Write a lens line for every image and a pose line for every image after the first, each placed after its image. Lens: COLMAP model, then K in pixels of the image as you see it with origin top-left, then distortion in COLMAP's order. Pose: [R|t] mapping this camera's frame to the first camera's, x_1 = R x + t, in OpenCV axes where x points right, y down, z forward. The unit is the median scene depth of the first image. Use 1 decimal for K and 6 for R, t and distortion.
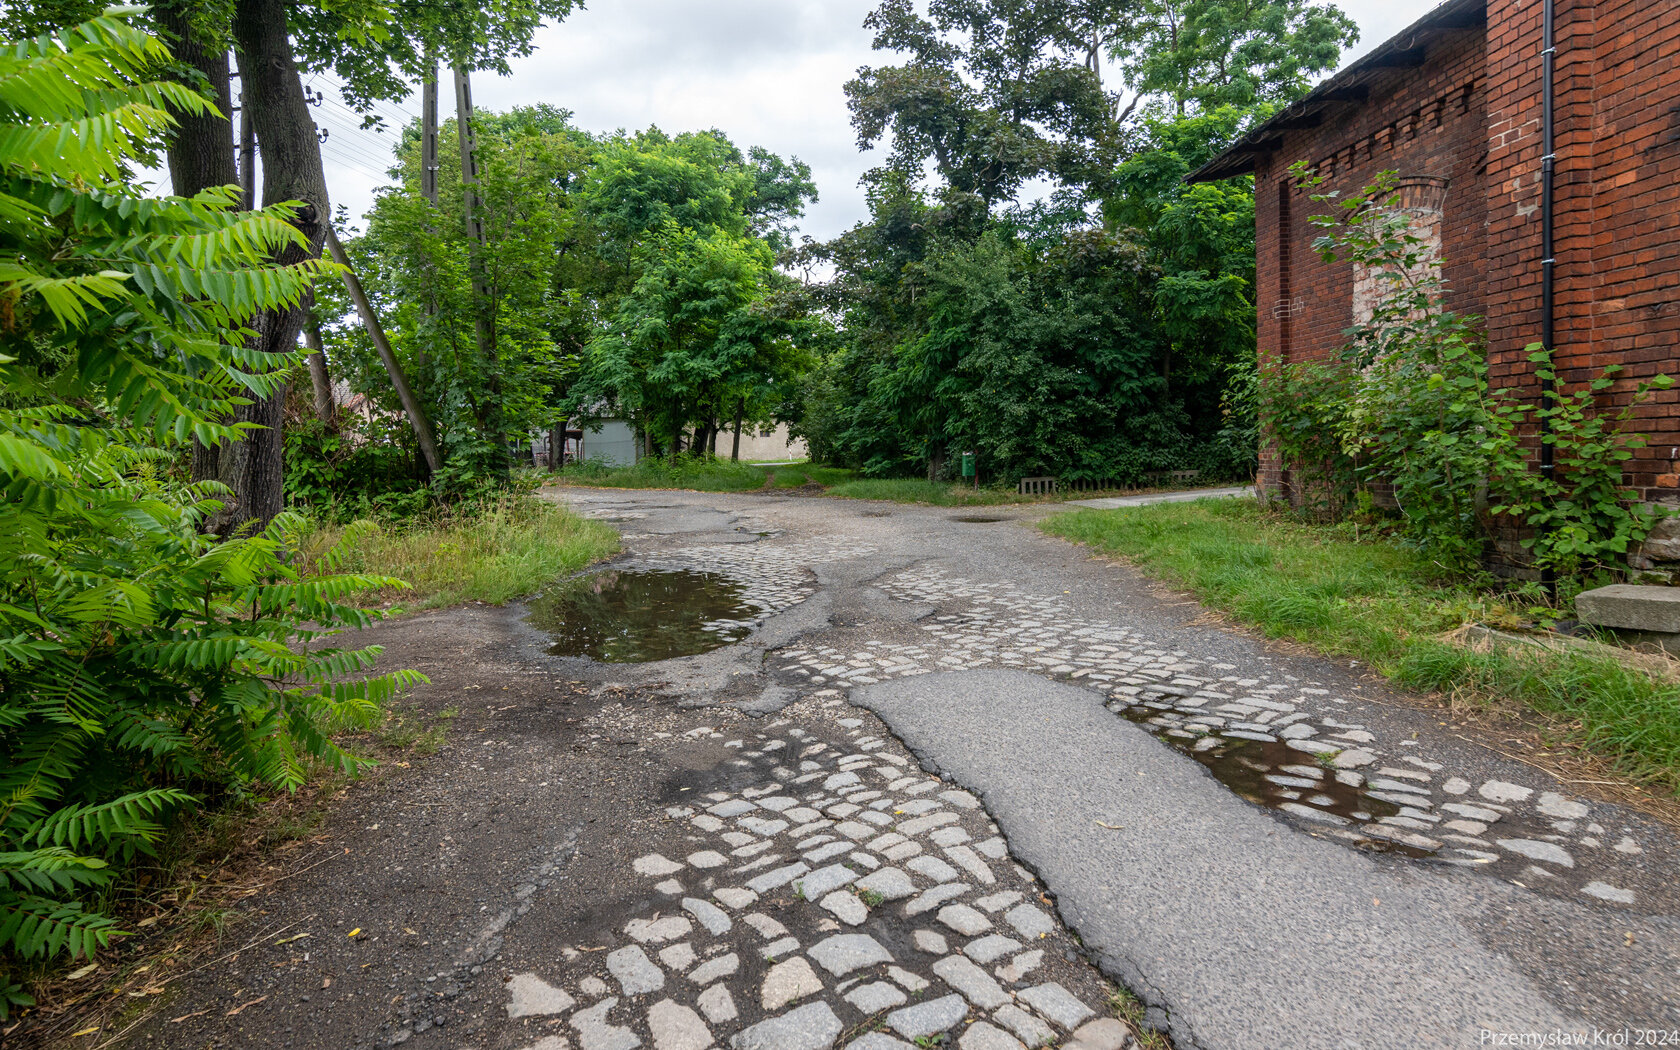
lens RADIAL K [[847.8, 0, 840.0], [0, 847.8, 525.0], [0, 0, 1]] dist [0.005618, 0.000799]
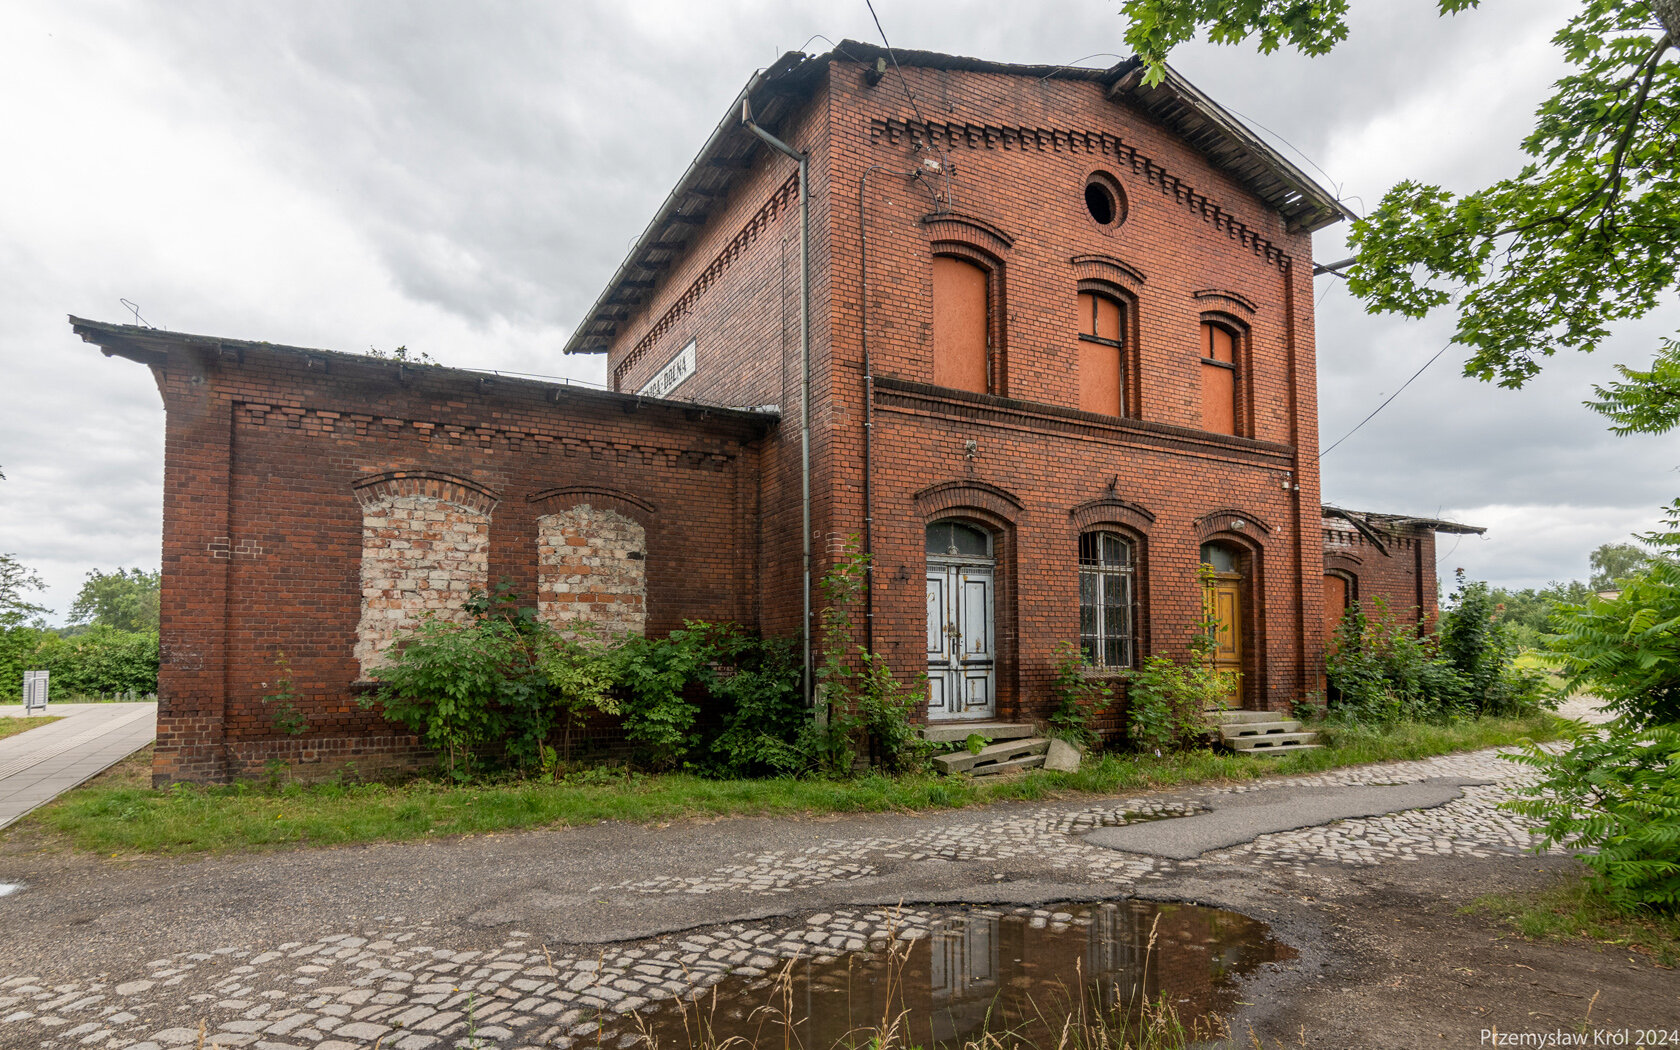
lens RADIAL K [[847.8, 0, 840.0], [0, 847.8, 525.0], [0, 0, 1]] dist [0.005618, 0.000799]
pose [[-0.405489, 0.162889, 0.899470, -0.487763], [0.112680, 0.985397, -0.127653, -0.114421], [-0.907128, 0.049590, -0.417923, 0.856002]]
